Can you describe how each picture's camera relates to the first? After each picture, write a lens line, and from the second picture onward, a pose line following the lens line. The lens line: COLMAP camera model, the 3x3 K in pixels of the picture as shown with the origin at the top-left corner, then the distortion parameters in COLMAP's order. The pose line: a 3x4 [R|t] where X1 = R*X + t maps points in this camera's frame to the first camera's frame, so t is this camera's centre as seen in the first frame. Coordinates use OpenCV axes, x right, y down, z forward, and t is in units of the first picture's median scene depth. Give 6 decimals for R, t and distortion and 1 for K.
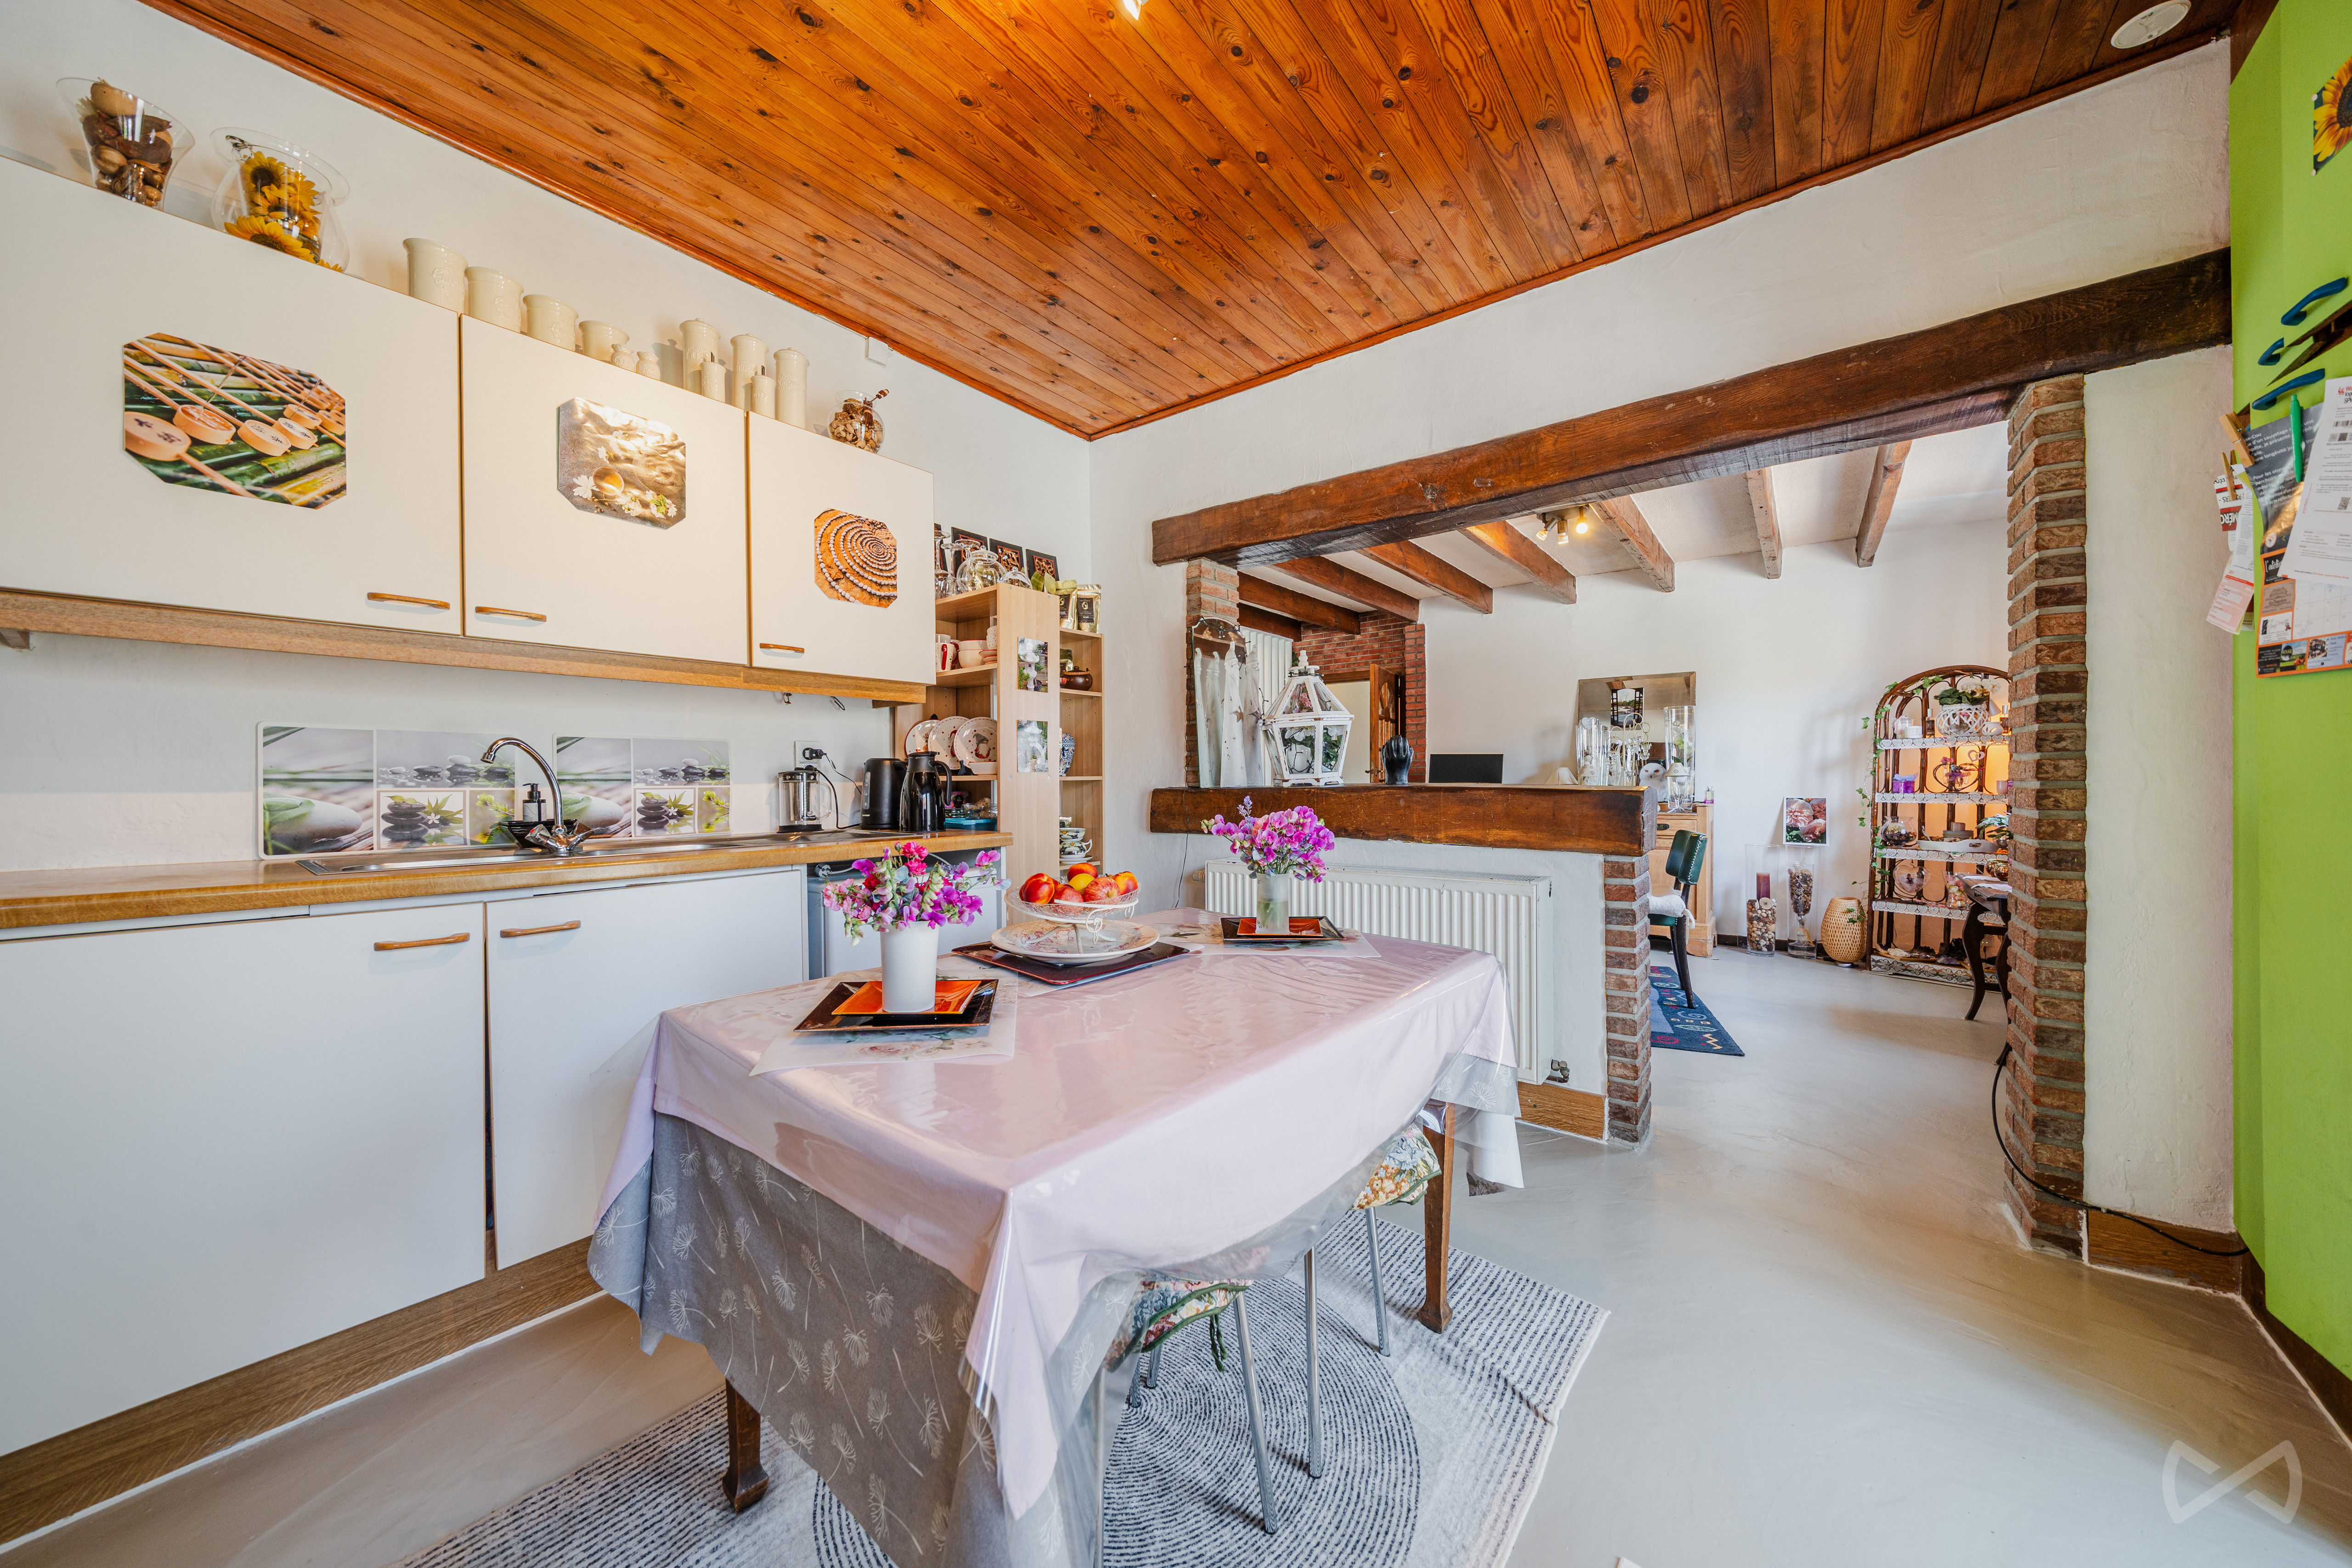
lens RADIAL K [[804.6, 0, 1176.0], [0, 804.6, 784.0], [0, 0, 1]] dist [-0.000731, -0.003072]
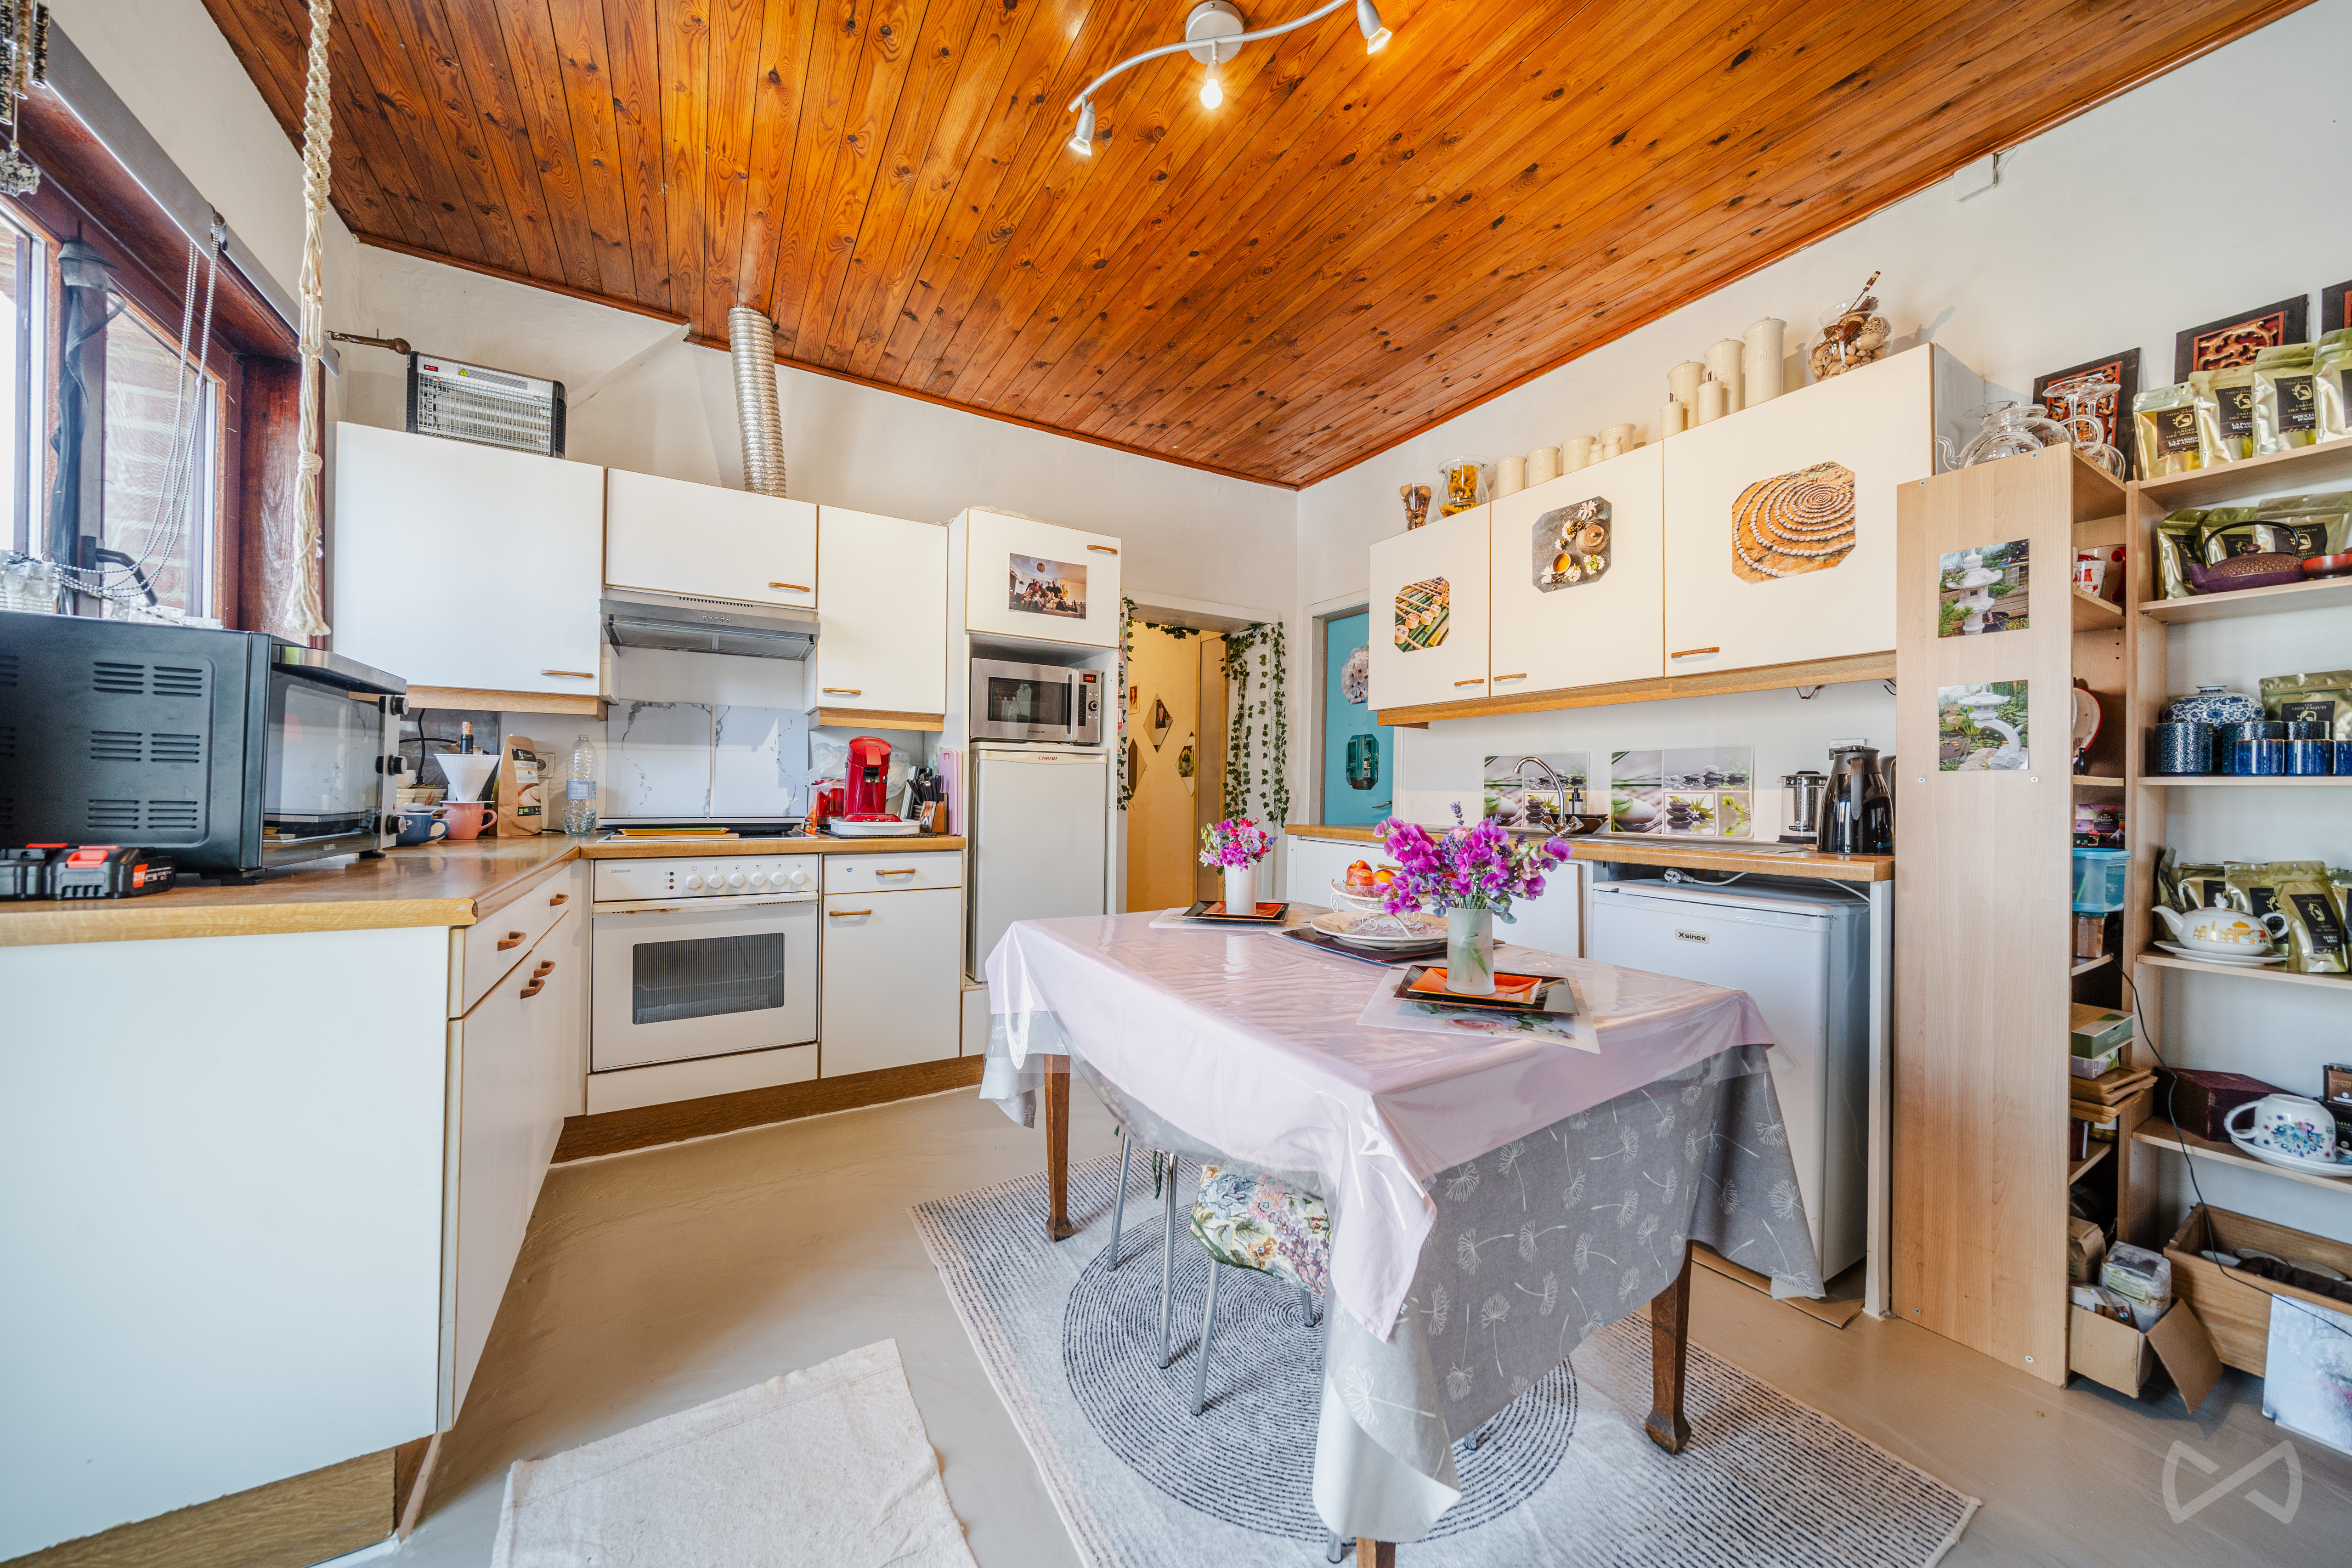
lens RADIAL K [[804.6, 0, 1176.0], [0, 804.6, 784.0], [0, 0, 1]] dist [-0.000731, -0.003072]
pose [[-0.357740, -0.003902, -0.933813, 0.659592], [-0.007597, 0.999970, -0.001267, 0.000176], [0.933790, 0.006641, -0.357759, 0.743309]]
